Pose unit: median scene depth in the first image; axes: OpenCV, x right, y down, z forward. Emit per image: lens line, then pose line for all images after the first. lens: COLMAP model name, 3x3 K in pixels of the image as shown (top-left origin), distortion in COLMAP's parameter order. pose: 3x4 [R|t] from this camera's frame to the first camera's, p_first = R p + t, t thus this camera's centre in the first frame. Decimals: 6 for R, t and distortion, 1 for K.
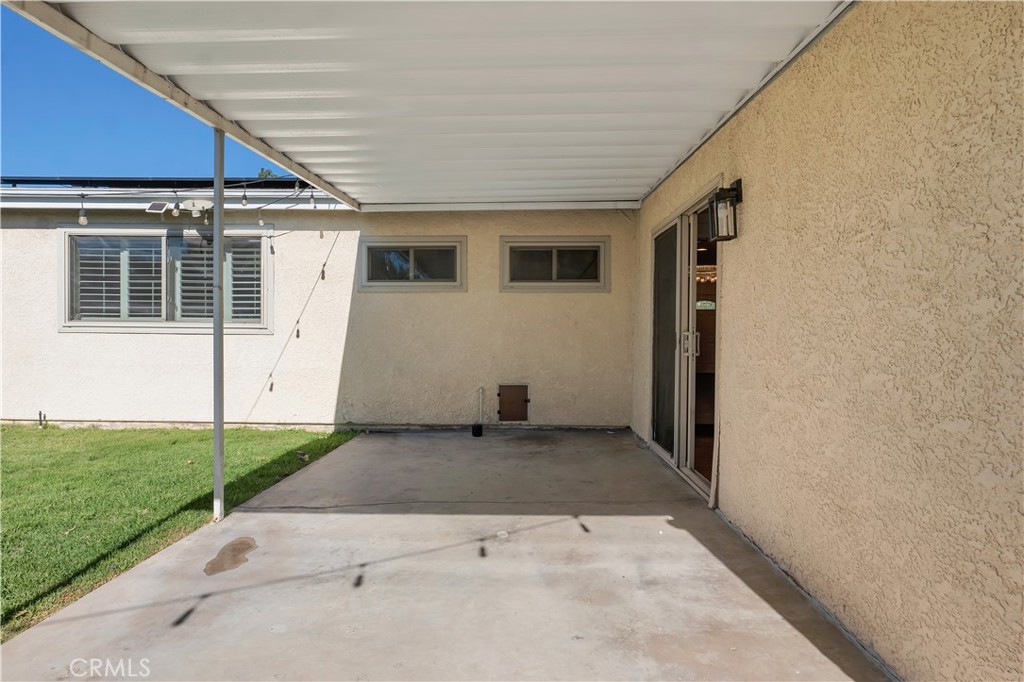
lens RADIAL K [[524.0, 0, 512.0], [0, 524.0, 341.0], [0, 0, 1]] dist [-0.000098, 0.000048]
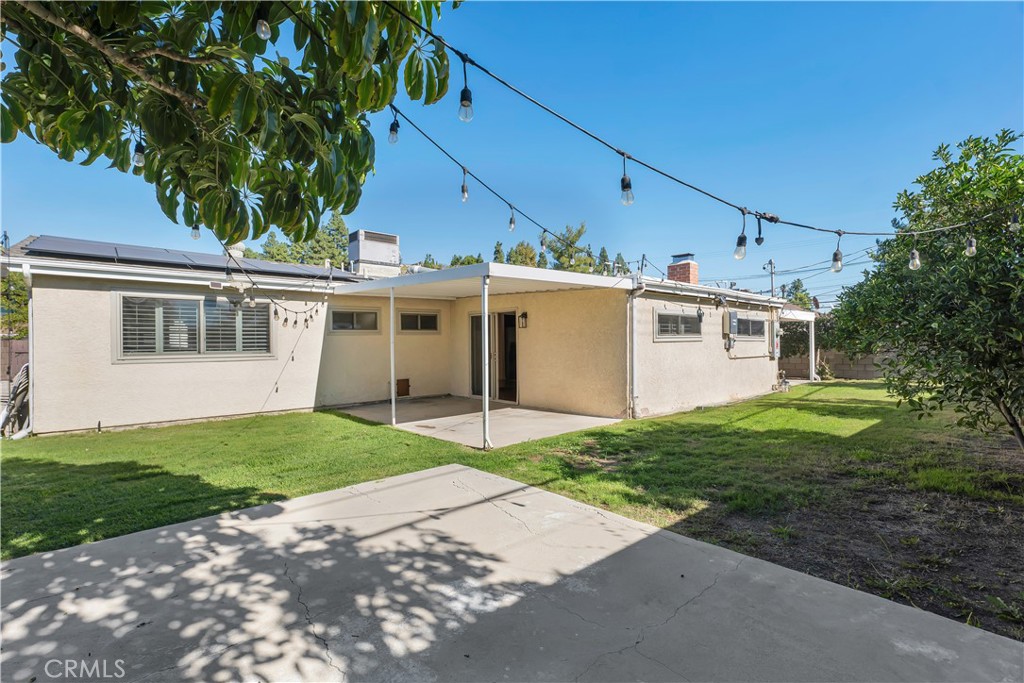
lens RADIAL K [[452.9, 0, 507.1], [0, 452.9, 340.7], [0, 0, 1]] dist [0.002827, -0.000023]
pose [[0.740167, -0.011801, 0.672319, -0.907836], [0.028199, 0.999511, -0.013501, -0.033605], [-0.671831, 0.028952, 0.740138, -0.633959]]
